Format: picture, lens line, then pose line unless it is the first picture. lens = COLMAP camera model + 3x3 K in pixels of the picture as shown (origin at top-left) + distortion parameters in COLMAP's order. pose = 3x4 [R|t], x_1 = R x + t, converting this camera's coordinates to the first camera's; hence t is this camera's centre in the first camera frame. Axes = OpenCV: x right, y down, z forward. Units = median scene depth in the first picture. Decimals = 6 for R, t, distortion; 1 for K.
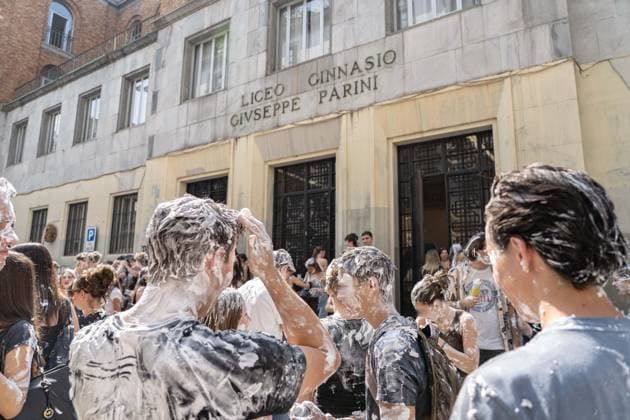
lens RADIAL K [[424.8, 0, 312.2], [0, 424.8, 207.6], [0, 0, 1]] dist [-0.017968, 0.001995]
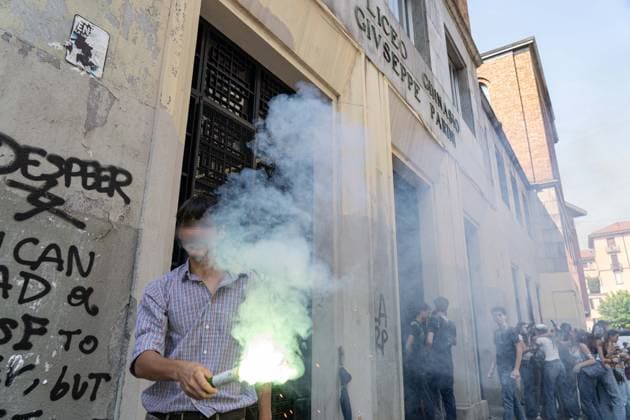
lens RADIAL K [[424.8, 0, 313.7], [0, 424.8, 206.2], [0, 0, 1]] dist [-0.017968, 0.001995]
pose [[0.009669, 0.299595, 0.954018, -0.668995], [-0.189274, 0.937364, -0.292446, 0.171722], [-0.981877, -0.177743, 0.065769, 1.126422]]
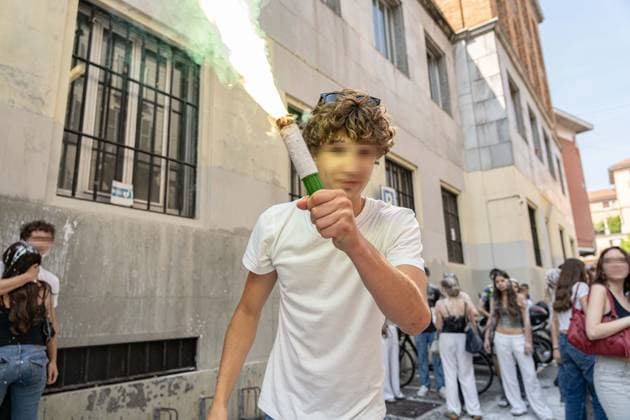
lens RADIAL K [[424.8, 0, 316.3], [0, 424.8, 207.6], [0, 0, 1]] dist [-0.017968, 0.001995]
pose [[0.071716, 0.212921, 0.974434, 0.211909], [-0.144211, 0.968898, -0.201098, 0.078700], [-0.986945, -0.126102, 0.100191, 0.392149]]
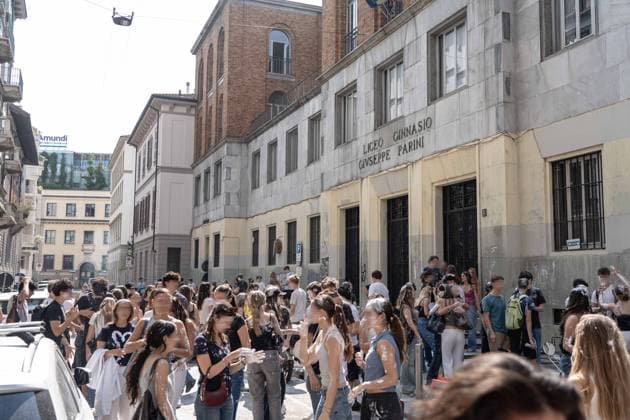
lens RADIAL K [[621.6, 0, 312.0], [0, 621.6, 211.5], [0, 0, 1]] dist [0.006273, 0.000000]
pose [[0.819316, -0.067133, -0.569398, 0.902452], [0.106715, 0.993623, 0.036404, -0.168625], [0.563323, -0.090590, 0.821255, -0.793401]]
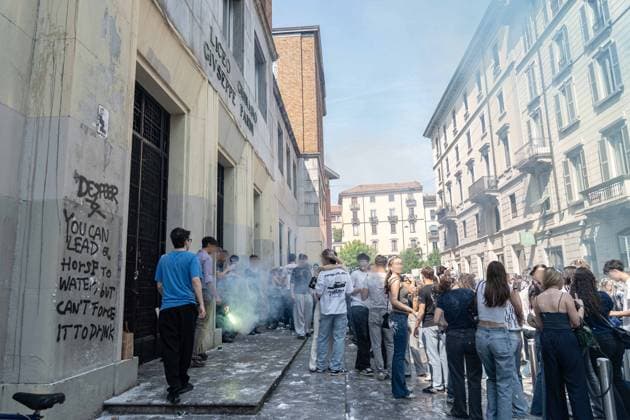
lens RADIAL K [[442.1, 0, 321.4], [0, 442.1, 204.3], [0, 0, 1]] dist [-0.017456, -0.001740]
pose [[-0.504682, 0.161445, 0.848075, -0.955274], [-0.132327, 0.956283, -0.260791, 0.215367], [-0.853103, -0.243840, -0.461256, 1.271179]]
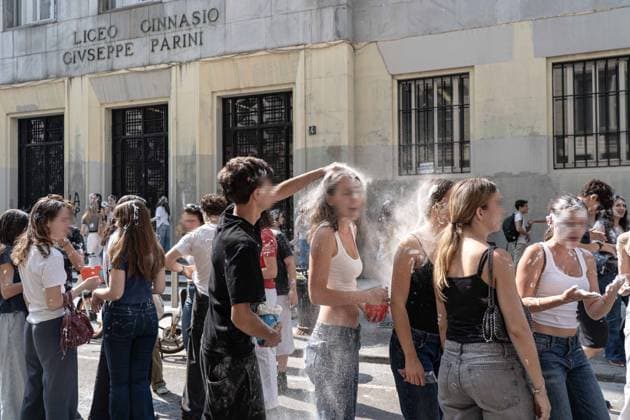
lens RADIAL K [[554.9, 0, 318.2], [0, 554.9, 209.4], [0, 0, 1]] dist [0.034914, -0.018831]
pose [[0.981075, -0.015979, 0.192967, 0.147957], [-0.014638, 0.987616, 0.156204, -0.081872], [-0.193073, -0.156073, 0.968692, -0.472607]]
